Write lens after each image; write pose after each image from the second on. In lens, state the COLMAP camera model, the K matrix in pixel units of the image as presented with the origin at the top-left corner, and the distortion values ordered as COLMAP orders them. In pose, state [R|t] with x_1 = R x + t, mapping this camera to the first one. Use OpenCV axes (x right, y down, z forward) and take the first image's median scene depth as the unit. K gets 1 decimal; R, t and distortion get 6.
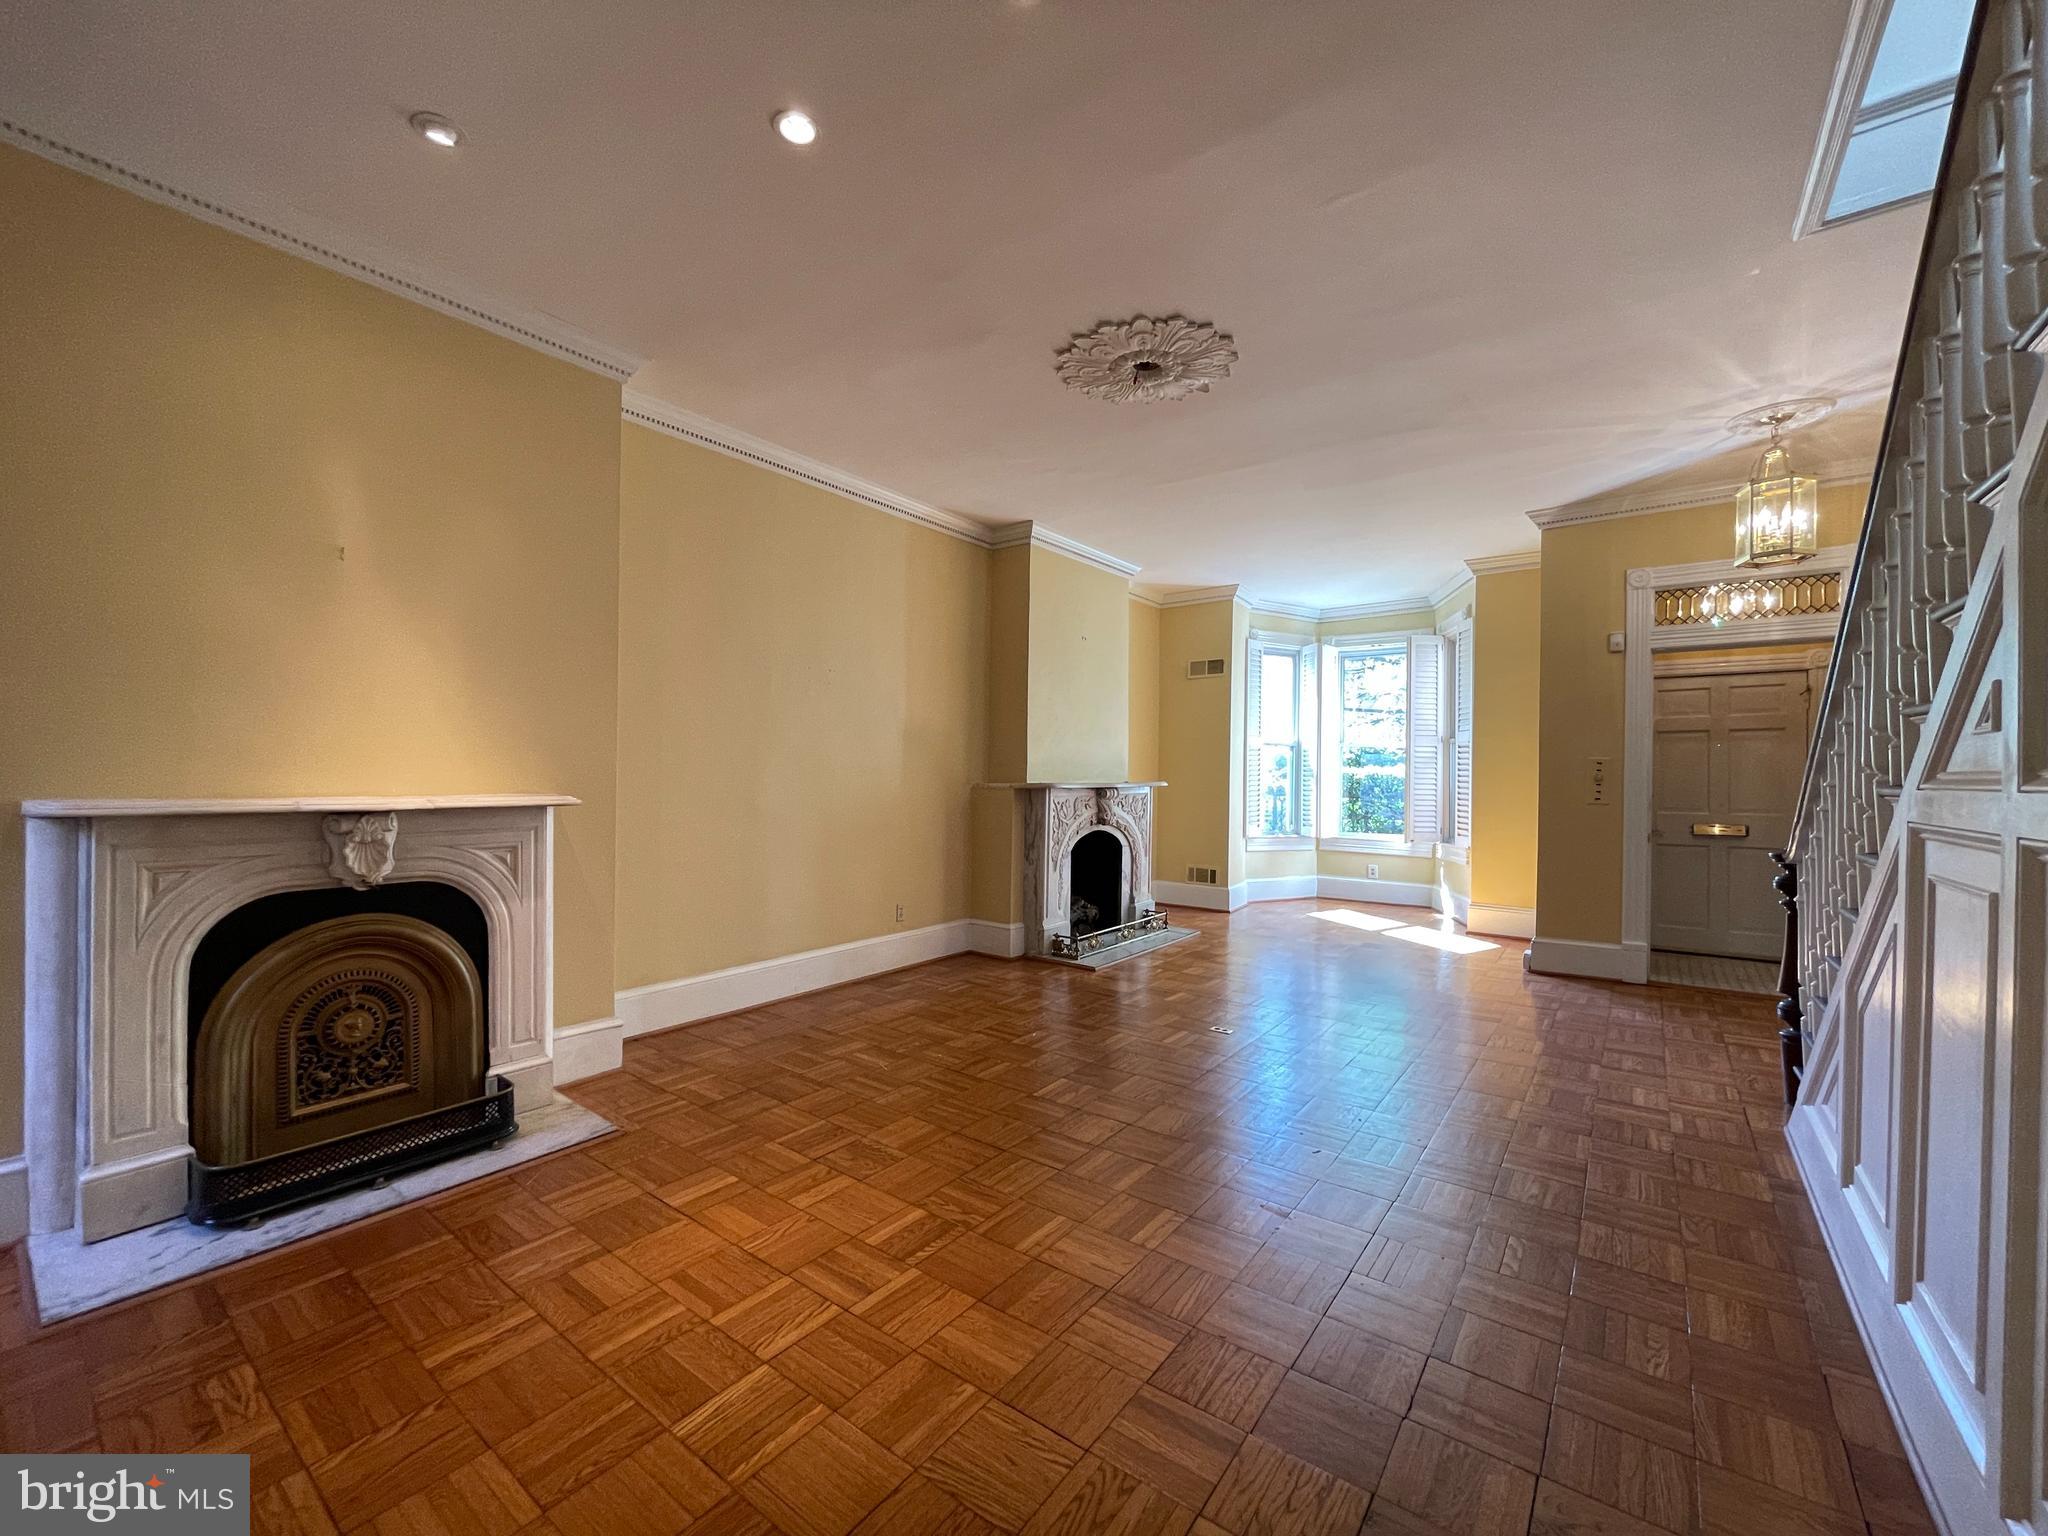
lens RADIAL K [[830.2, 0, 1017.7], [0, 830.2, 775.4], [0, 0, 1]] dist [-0.004271, 0.000223]
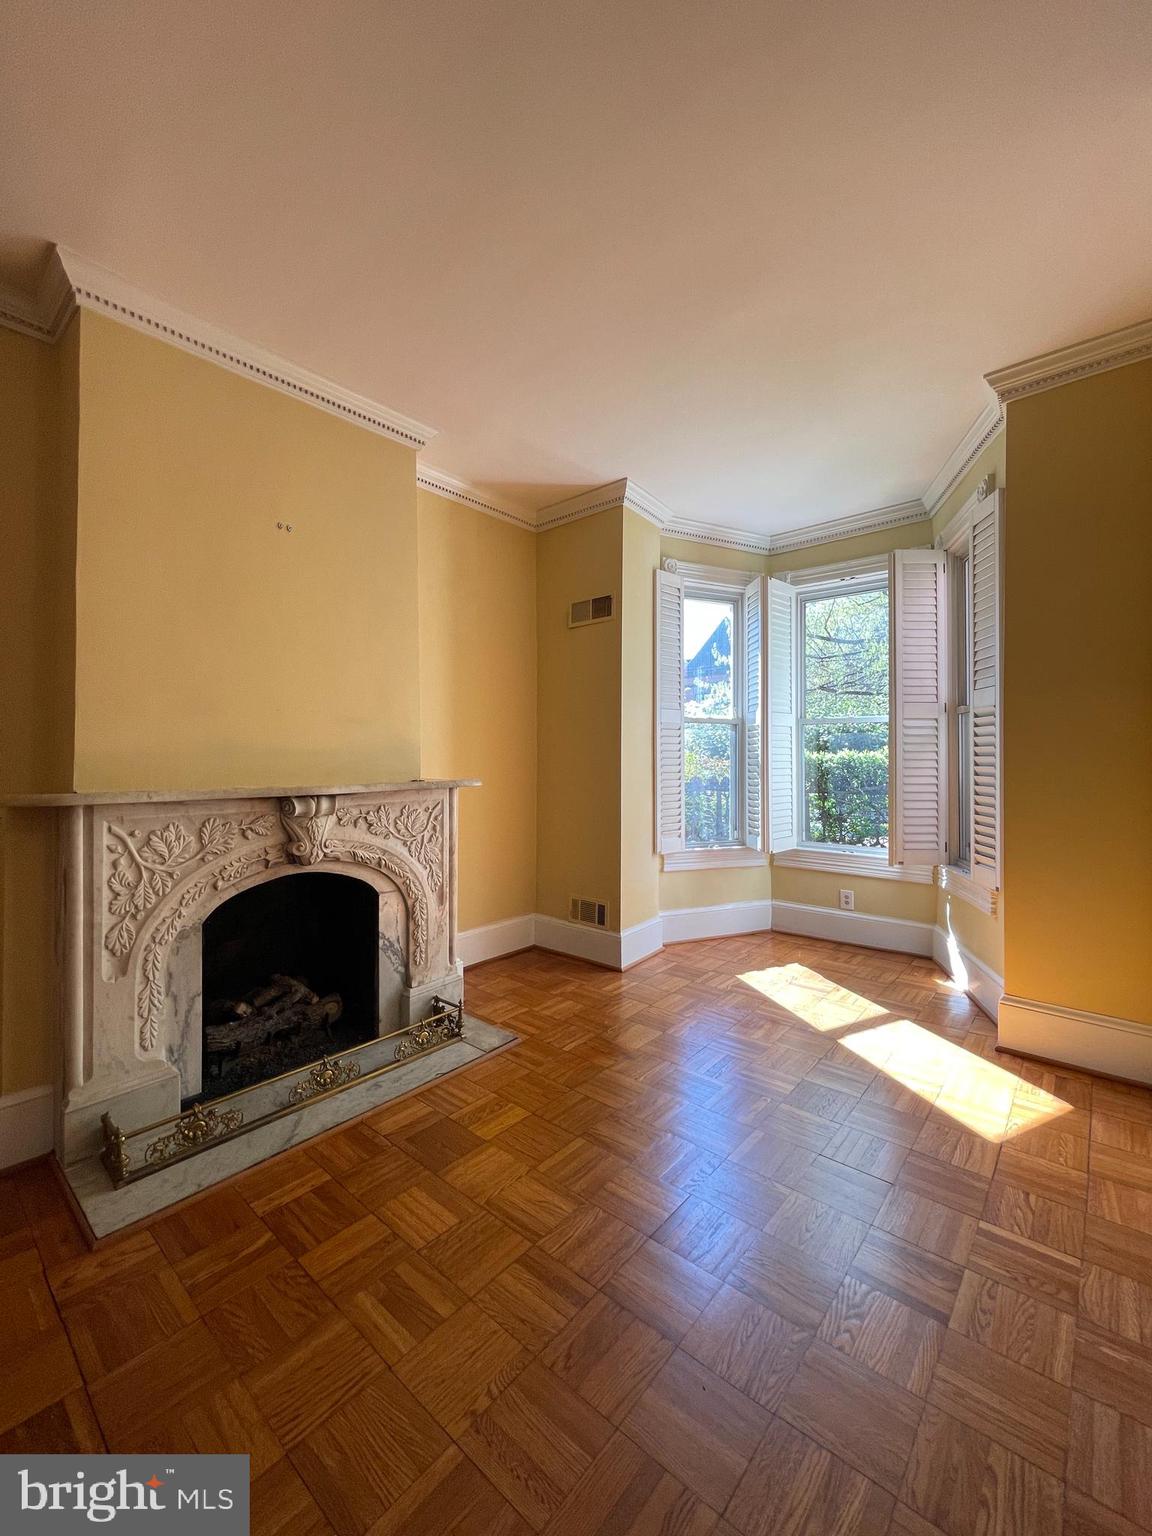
lens RADIAL K [[622.6, 0, 580.4], [0, 622.6, 759.0], [0, 0, 1]] dist [-0.004271, 0.000223]
pose [[0.998457, -0.012105, -0.054203, 0.247314], [0.011897, 0.999921, -0.004173, -0.004132], [0.054249, 0.003522, 0.998521, 0.489316]]
